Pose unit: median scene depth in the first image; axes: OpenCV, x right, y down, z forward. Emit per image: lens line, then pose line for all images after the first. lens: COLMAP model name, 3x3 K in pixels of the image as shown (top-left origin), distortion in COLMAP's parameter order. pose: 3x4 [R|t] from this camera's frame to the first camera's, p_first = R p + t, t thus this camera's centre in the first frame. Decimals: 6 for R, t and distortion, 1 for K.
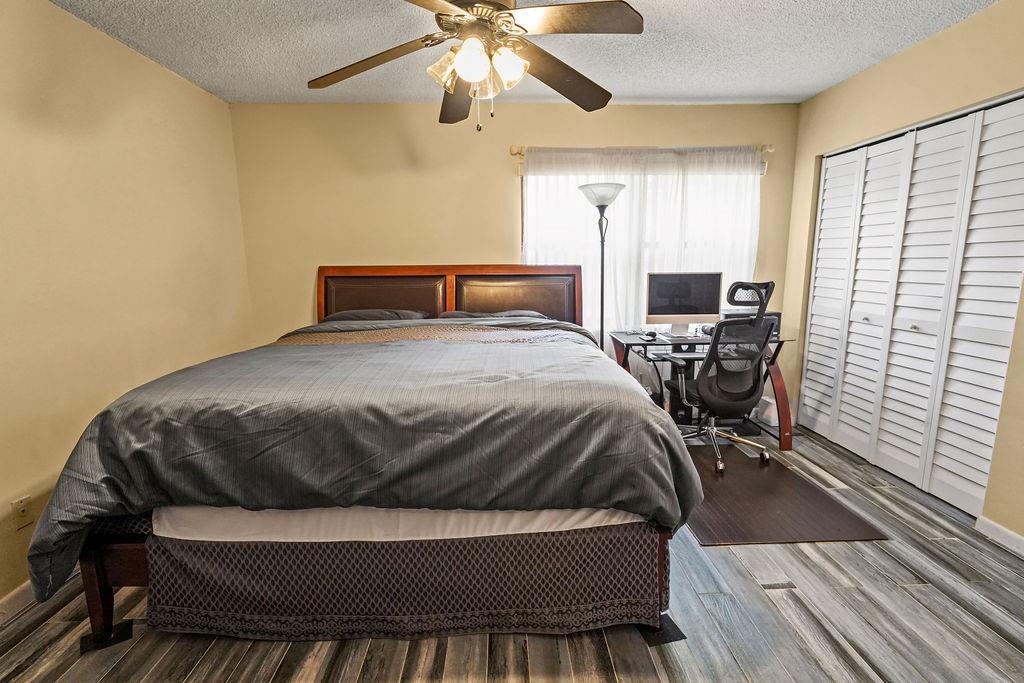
lens RADIAL K [[482.7, 0, 515.5], [0, 482.7, 348.2], [0, 0, 1]] dist [-0.000439, -0.005097]
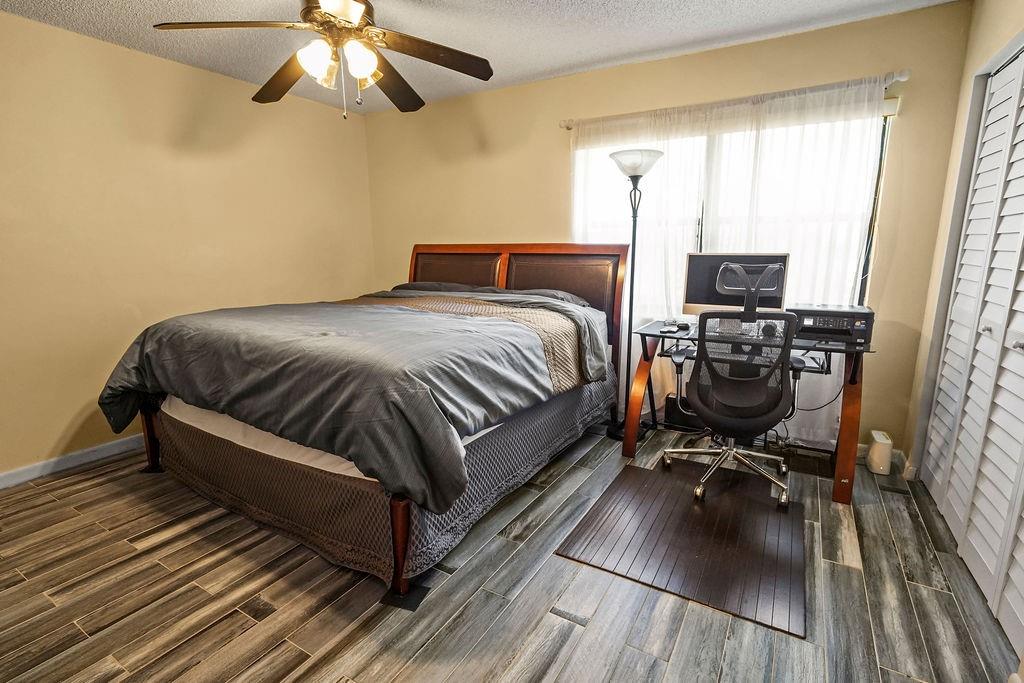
lens RADIAL K [[482.7, 0, 515.5], [0, 482.7, 348.2], [0, 0, 1]] dist [-0.000439, -0.005097]
pose [[0.843087, 0.116326, -0.525045, 0.568007], [-0.101784, 0.993195, 0.056608, -0.010042], [0.528056, 0.005716, 0.849190, 0.148611]]
